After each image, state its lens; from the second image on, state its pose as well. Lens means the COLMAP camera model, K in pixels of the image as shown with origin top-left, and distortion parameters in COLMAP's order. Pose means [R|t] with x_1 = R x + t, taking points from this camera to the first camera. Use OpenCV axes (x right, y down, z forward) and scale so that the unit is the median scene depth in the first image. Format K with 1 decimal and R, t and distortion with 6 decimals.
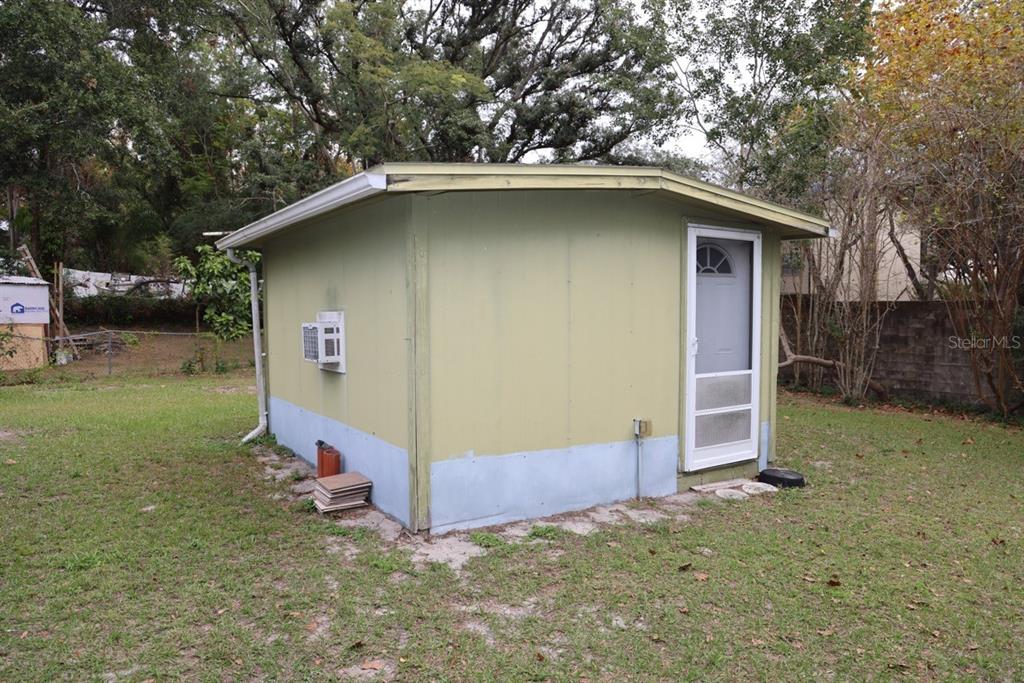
lens RADIAL K [[699.4, 0, 515.3], [0, 699.4, 343.9], [0, 0, 1]] dist [-0.089925, 0.062026]
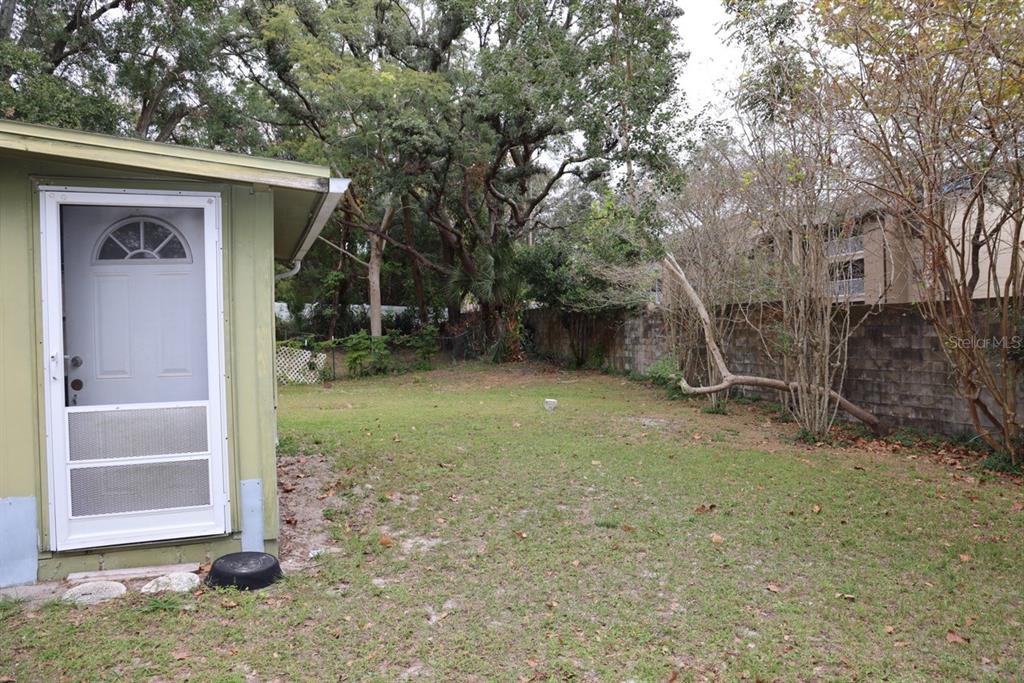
lens RADIAL K [[699.4, 0, 508.1], [0, 699.4, 346.5], [0, 0, 1]] dist [-0.089925, 0.062026]
pose [[0.972149, -0.015245, -0.233866, 0.774502], [0.009177, 0.999593, -0.027013, 0.005904], [0.234183, 0.024115, 0.971893, 0.422531]]
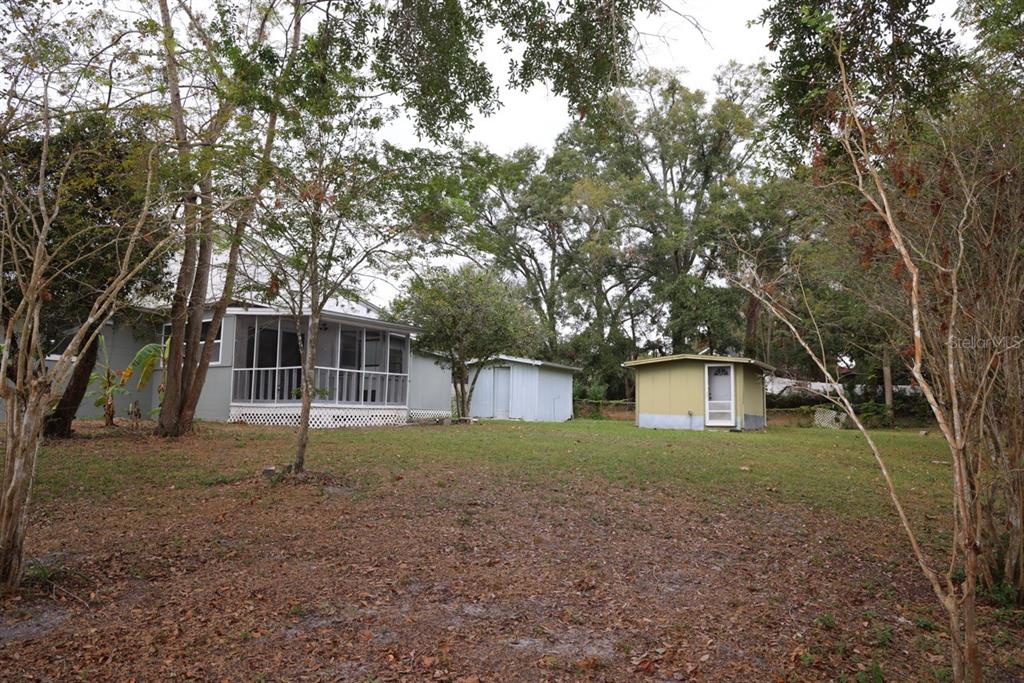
lens RADIAL K [[699.4, 0, 509.1], [0, 699.4, 341.8], [0, 0, 1]] dist [-0.089925, 0.062026]
pose [[0.451593, -0.091863, -0.887482, 3.100487], [-0.056756, 0.989713, -0.131325, 0.274672], [0.890417, 0.109676, 0.441734, -1.712114]]
